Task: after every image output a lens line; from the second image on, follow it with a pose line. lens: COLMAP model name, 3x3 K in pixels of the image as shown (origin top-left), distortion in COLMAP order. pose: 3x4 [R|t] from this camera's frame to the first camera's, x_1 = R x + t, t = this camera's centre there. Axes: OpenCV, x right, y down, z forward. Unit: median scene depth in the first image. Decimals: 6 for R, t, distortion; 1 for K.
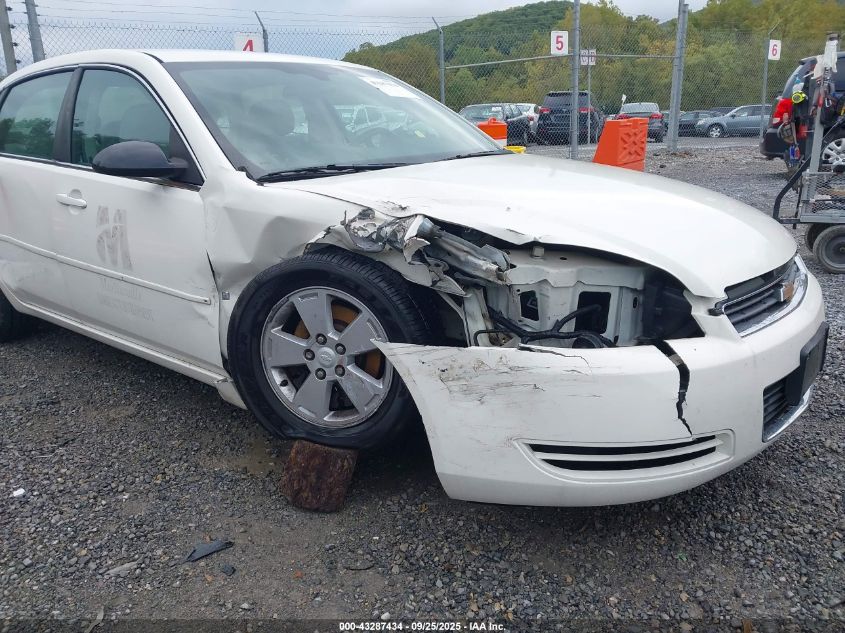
lens RADIAL K [[643.8, 0, 422.5], [0, 643.8, 315.5], [0, 0, 1]] dist [0.022518, -0.004550]
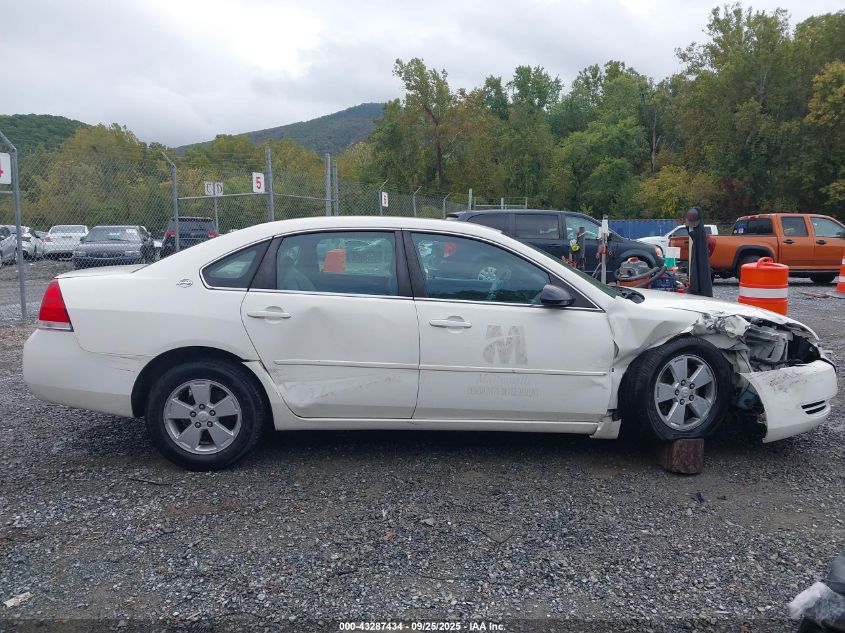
lens RADIAL K [[643.8, 0, 422.8], [0, 643.8, 316.0], [0, 0, 1]] dist [0.022518, -0.004550]
pose [[0.784287, -0.046509, 0.618653, -1.798192], [0.155938, 0.979950, -0.124018, -0.036821], [-0.600481, 0.193737, 0.775815, -0.062559]]
